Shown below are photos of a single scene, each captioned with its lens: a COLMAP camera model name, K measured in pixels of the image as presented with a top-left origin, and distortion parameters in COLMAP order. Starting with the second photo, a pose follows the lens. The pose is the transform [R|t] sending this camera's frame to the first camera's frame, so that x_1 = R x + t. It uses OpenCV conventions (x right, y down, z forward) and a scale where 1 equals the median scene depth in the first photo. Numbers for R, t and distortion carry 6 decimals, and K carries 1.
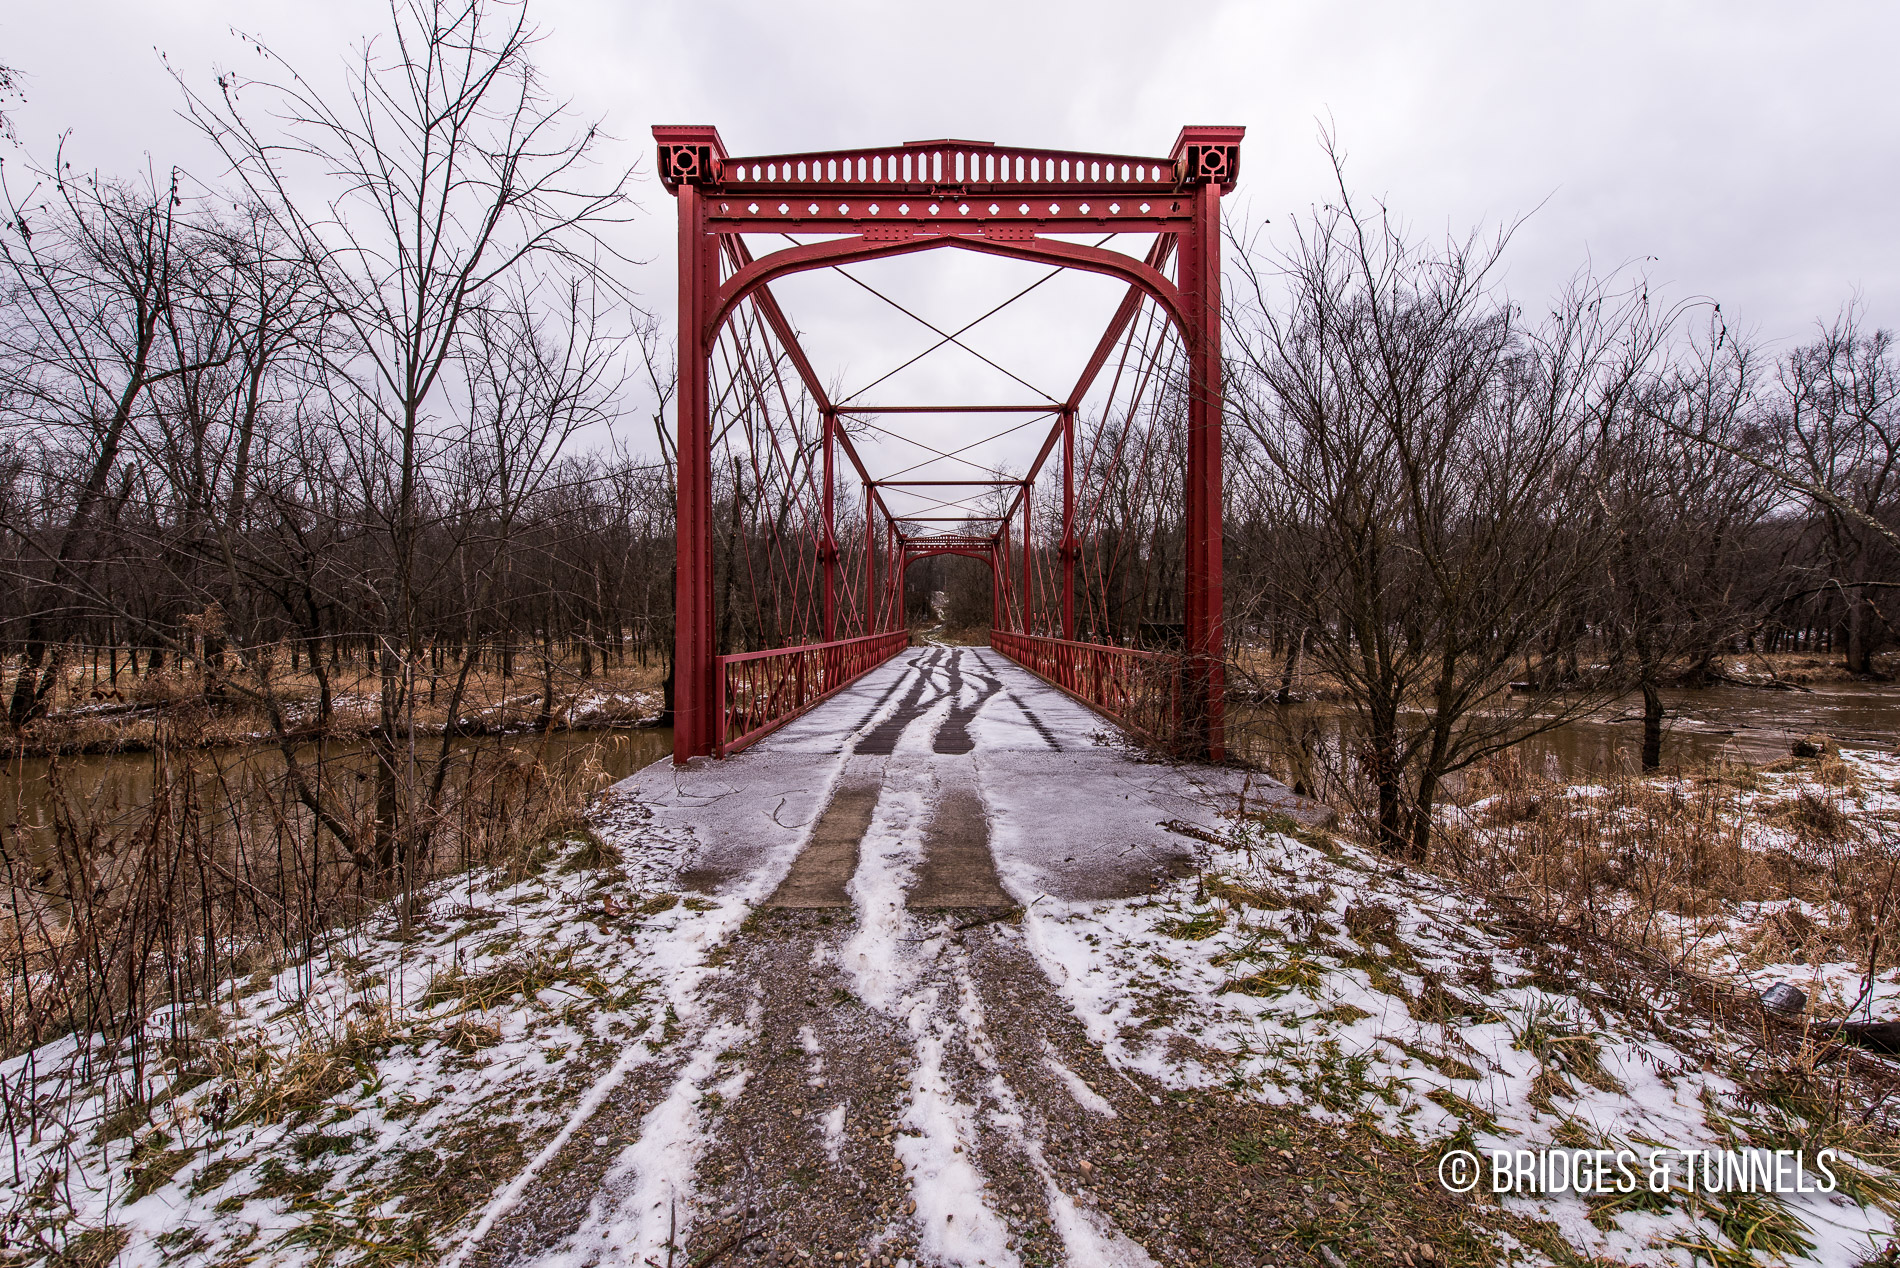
lens RADIAL K [[740.9, 0, 940.8], [0, 740.9, 639.1], [0, 0, 1]] dist [0.005553, -0.000618]
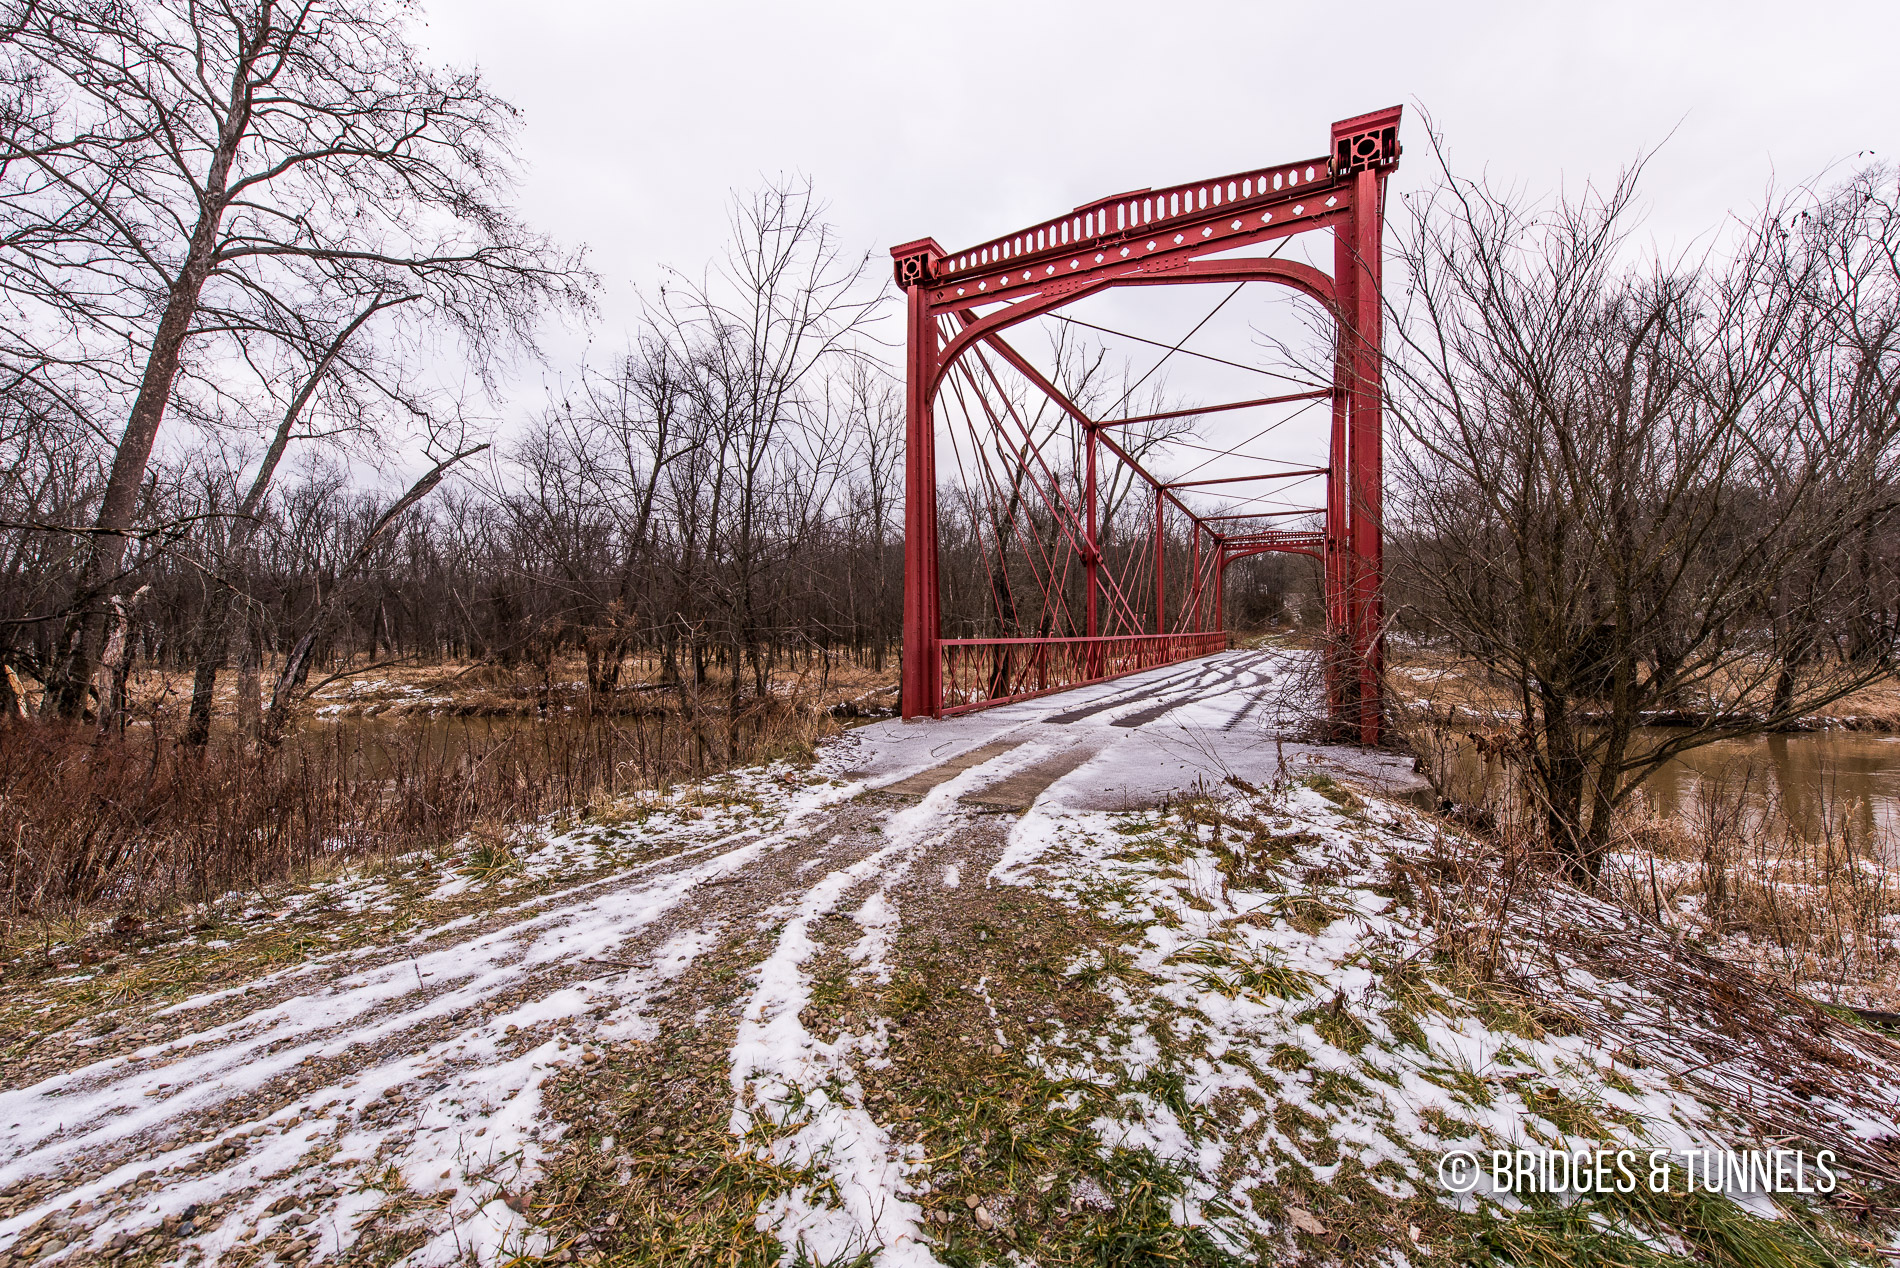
lens RADIAL K [[740.9, 0, 938.6], [0, 740.9, 638.7], [0, 0, 1]] dist [0.005553, -0.000618]
pose [[0.887395, 0.002560, -0.461002, 0.317405], [-0.007246, 0.999938, -0.008396, 0.035971], [0.460953, 0.010791, 0.887359, -0.157772]]
